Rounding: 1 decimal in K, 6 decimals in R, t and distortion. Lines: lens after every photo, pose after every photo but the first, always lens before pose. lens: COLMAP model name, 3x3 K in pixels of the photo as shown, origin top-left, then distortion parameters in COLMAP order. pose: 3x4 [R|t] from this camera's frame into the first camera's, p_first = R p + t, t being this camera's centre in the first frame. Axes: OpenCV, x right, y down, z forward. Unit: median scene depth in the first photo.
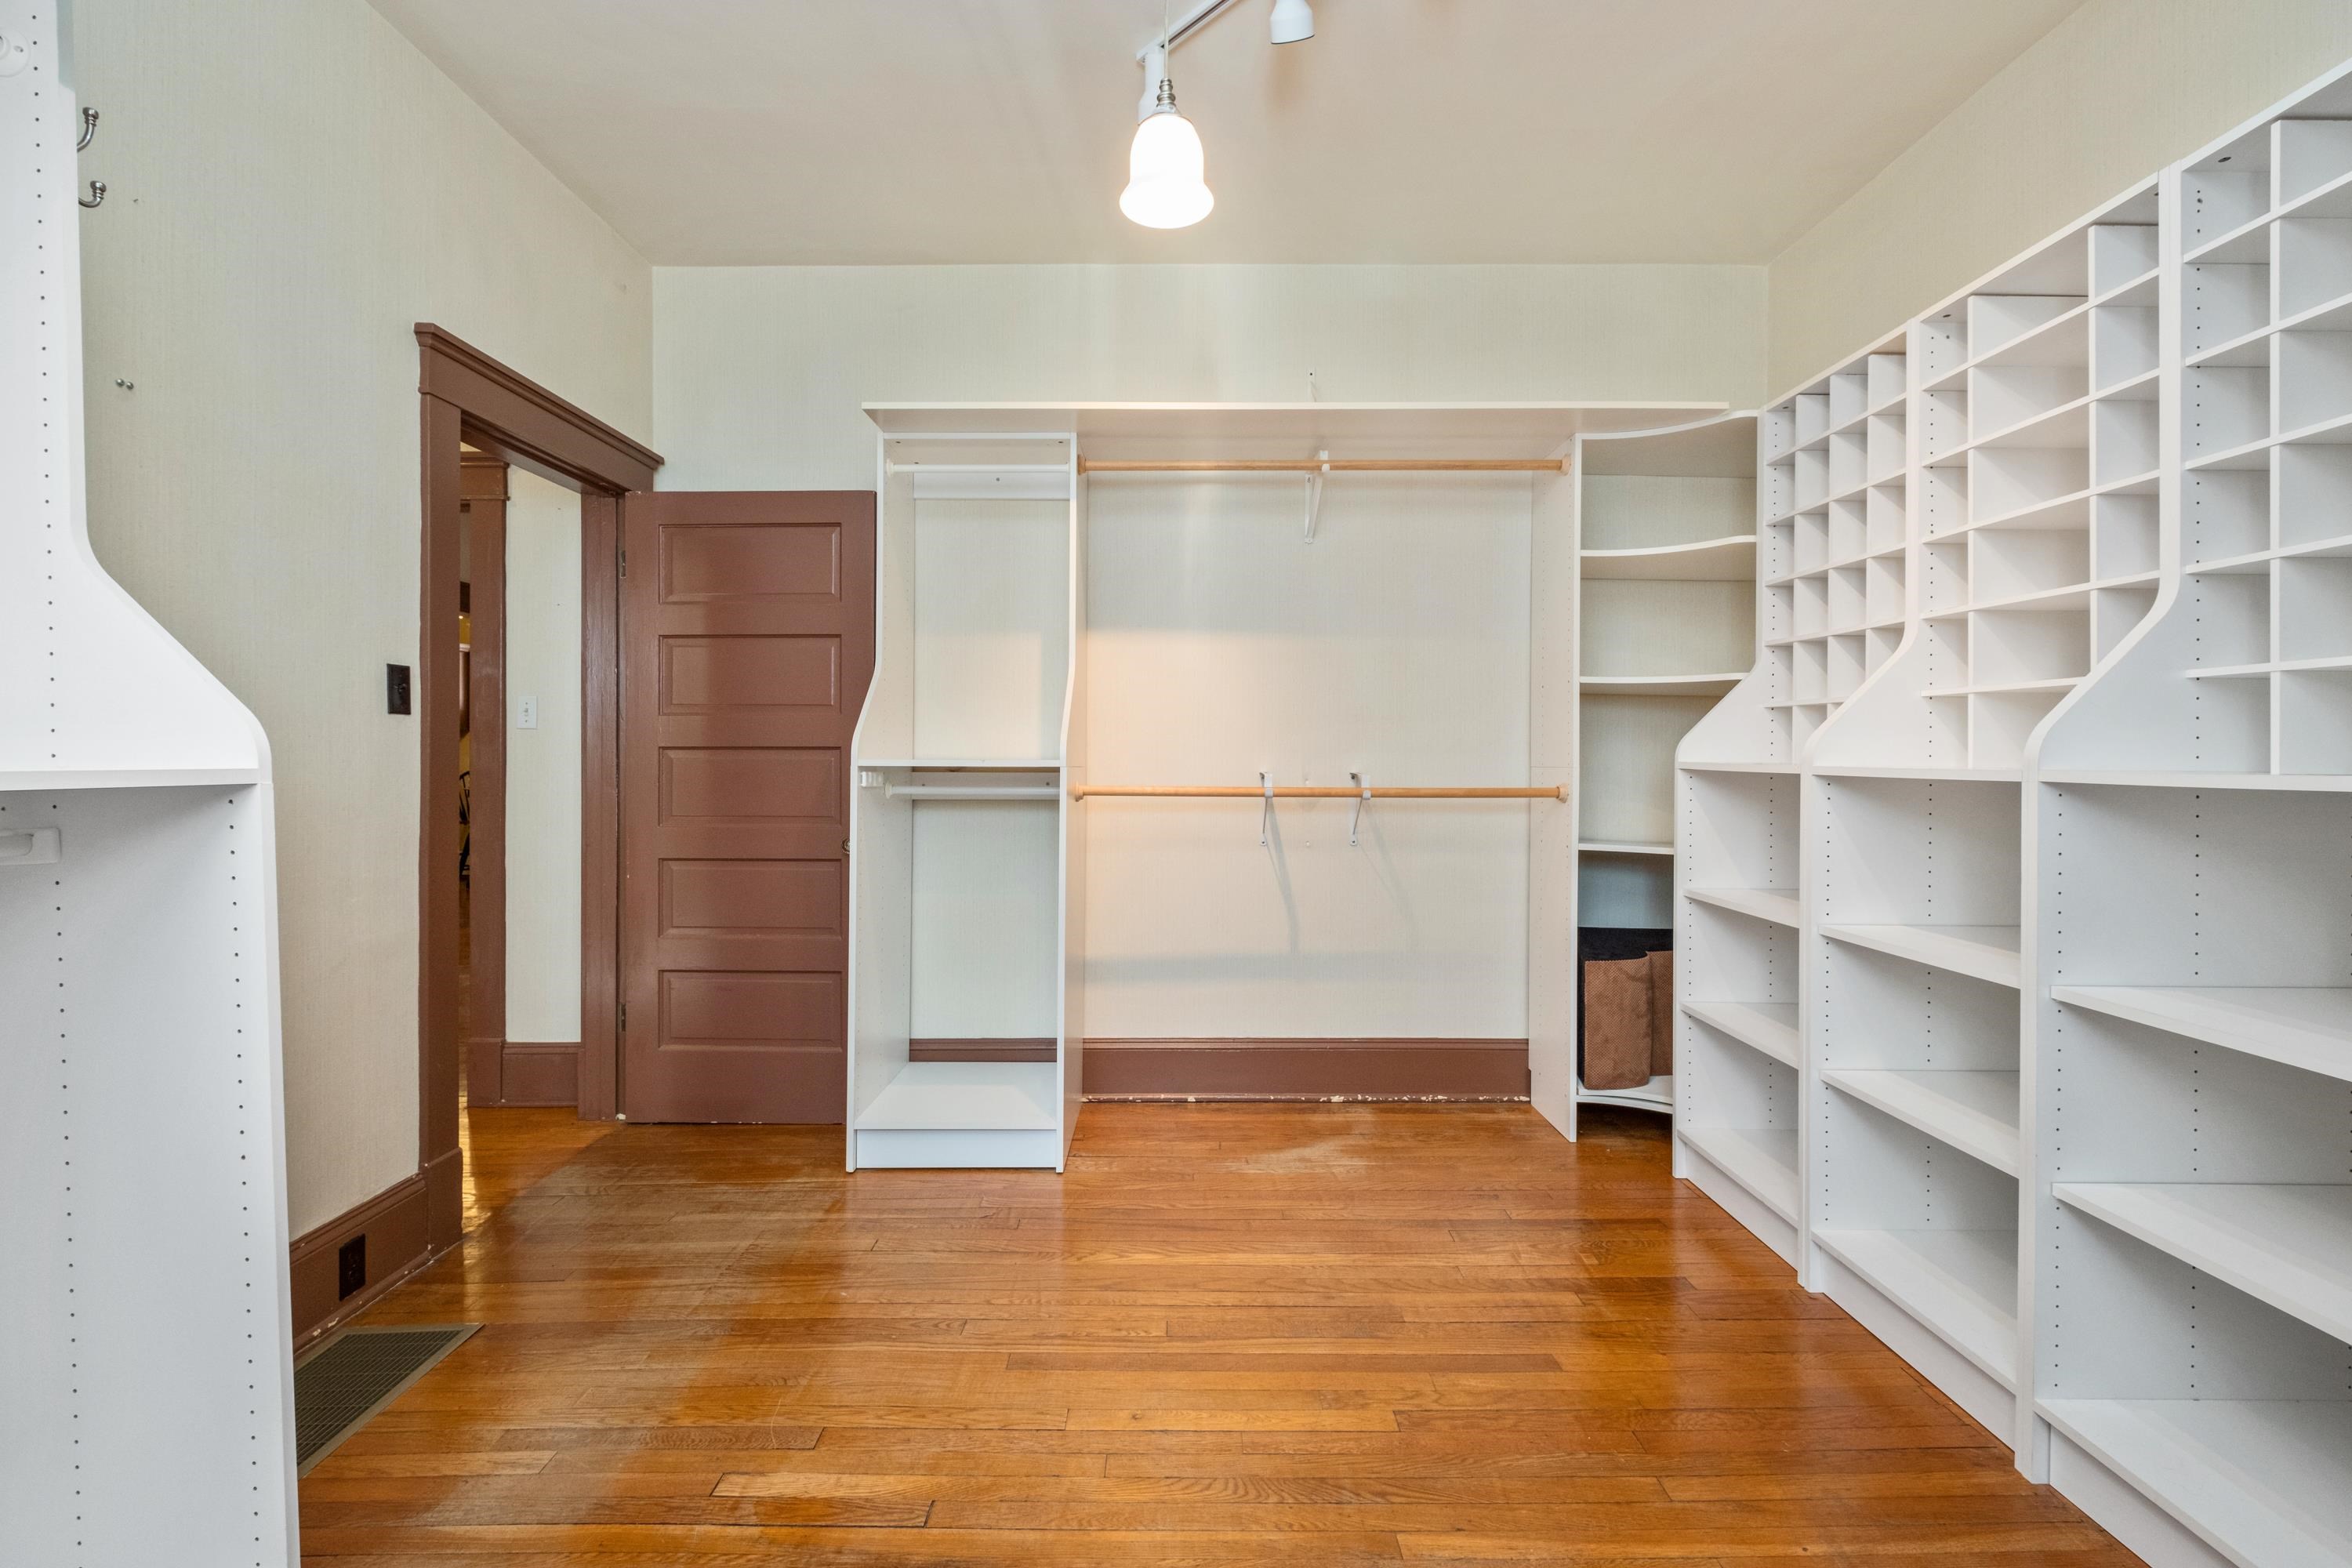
lens RADIAL K [[1042.6, 0, 1173.2], [0, 1042.6, 767.0], [0, 0, 1]] dist [0.001747, -0.000227]
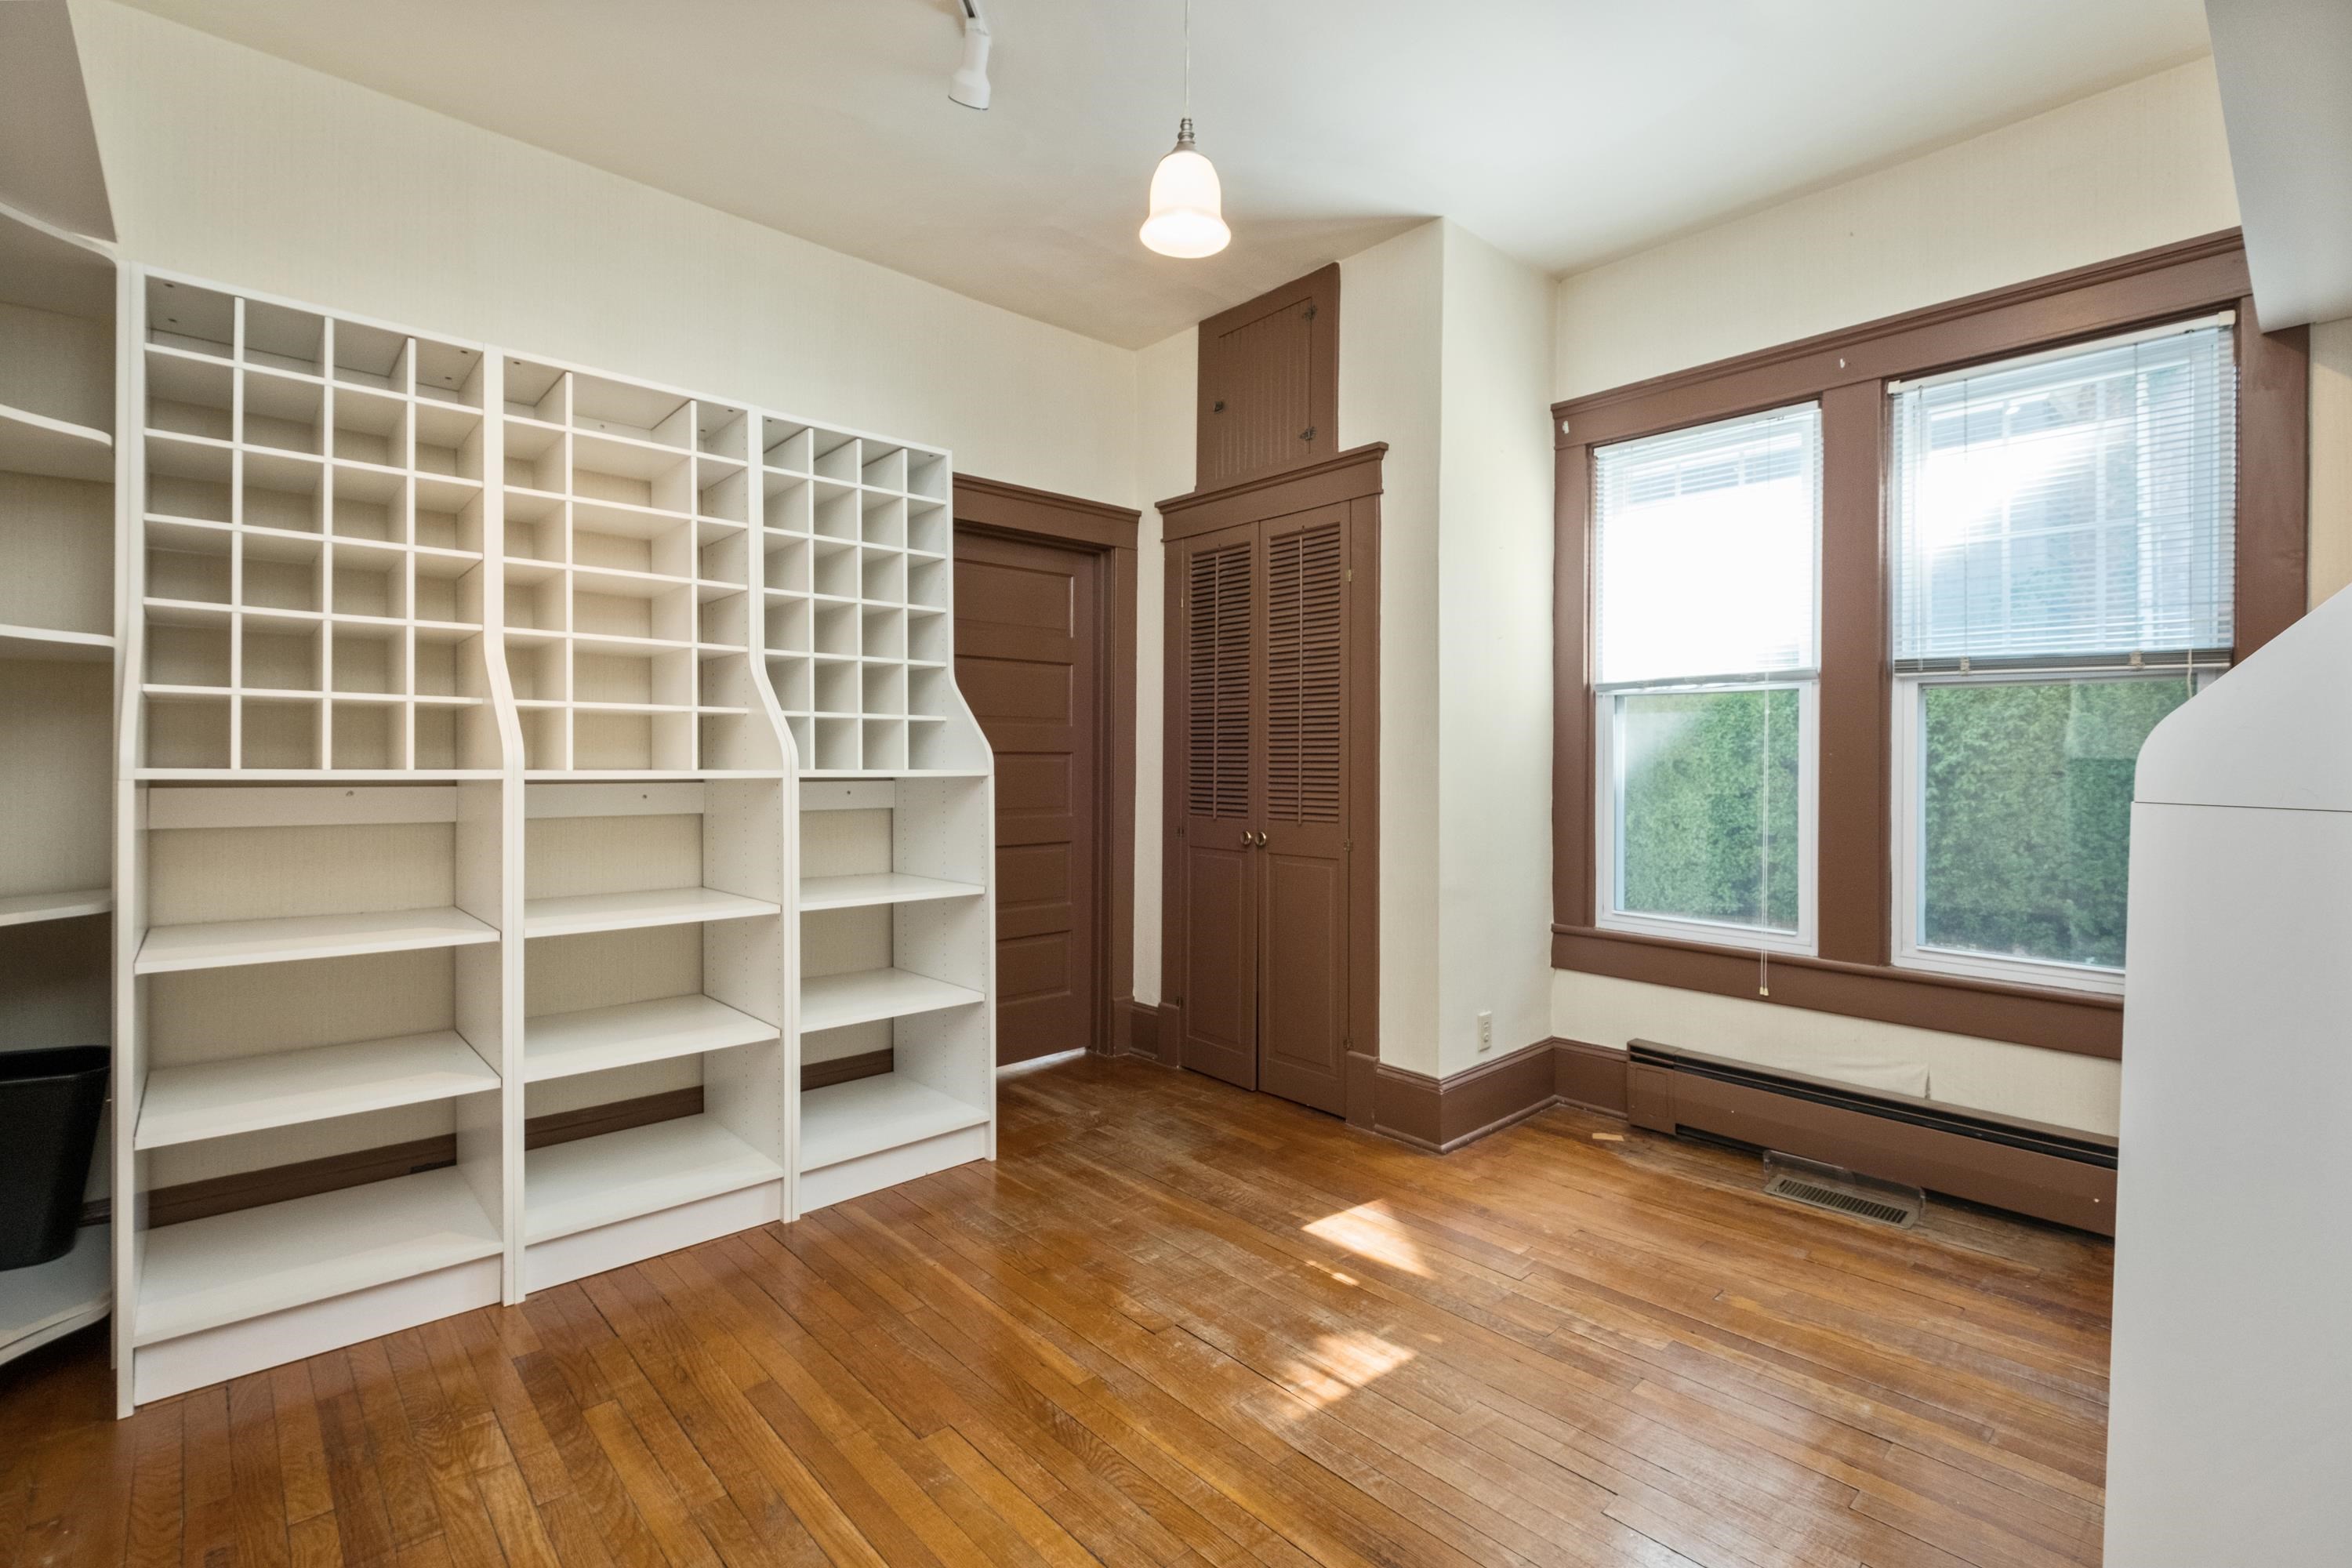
lens RADIAL K [[1042.6, 0, 1173.2], [0, 1042.6, 767.0], [0, 0, 1]] dist [0.001747, -0.000227]
pose [[-0.676178, 0.002190, 0.736735, -0.628750], [0.003797, 0.999993, 0.000512, -0.010472], [-0.736729, 0.003144, -0.676181, 1.396139]]
